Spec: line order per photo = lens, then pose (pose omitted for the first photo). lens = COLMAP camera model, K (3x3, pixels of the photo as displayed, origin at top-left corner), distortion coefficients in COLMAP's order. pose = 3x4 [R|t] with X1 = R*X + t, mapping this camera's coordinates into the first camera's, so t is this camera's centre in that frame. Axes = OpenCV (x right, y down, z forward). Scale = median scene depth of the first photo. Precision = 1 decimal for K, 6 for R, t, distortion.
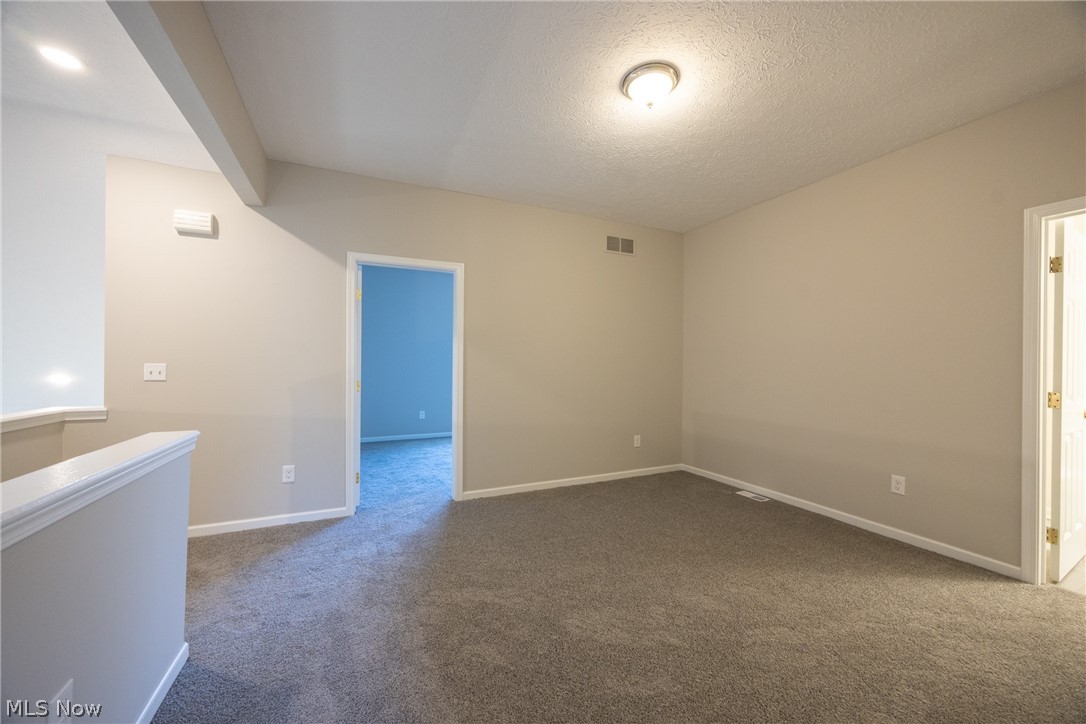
lens RADIAL K [[429.7, 0, 548.0], [0, 429.7, 354.7], [0, 0, 1]] dist [-0.000049, -0.000280]
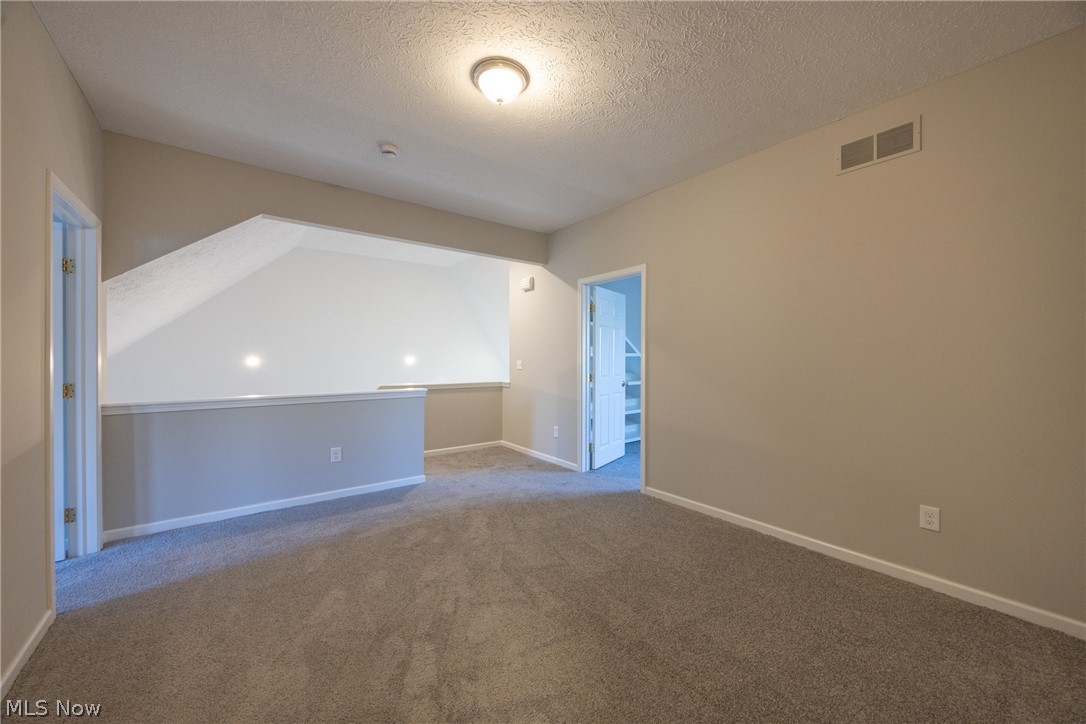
lens RADIAL K [[429.7, 0, 548.0], [0, 429.7, 354.7], [0, 0, 1]] dist [-0.000049, -0.000280]
pose [[0.171901, -0.014056, -0.985014, 0.987985], [0.013652, 0.999836, -0.011886, 0.018180], [0.985020, -0.011404, 0.172064, 0.758149]]
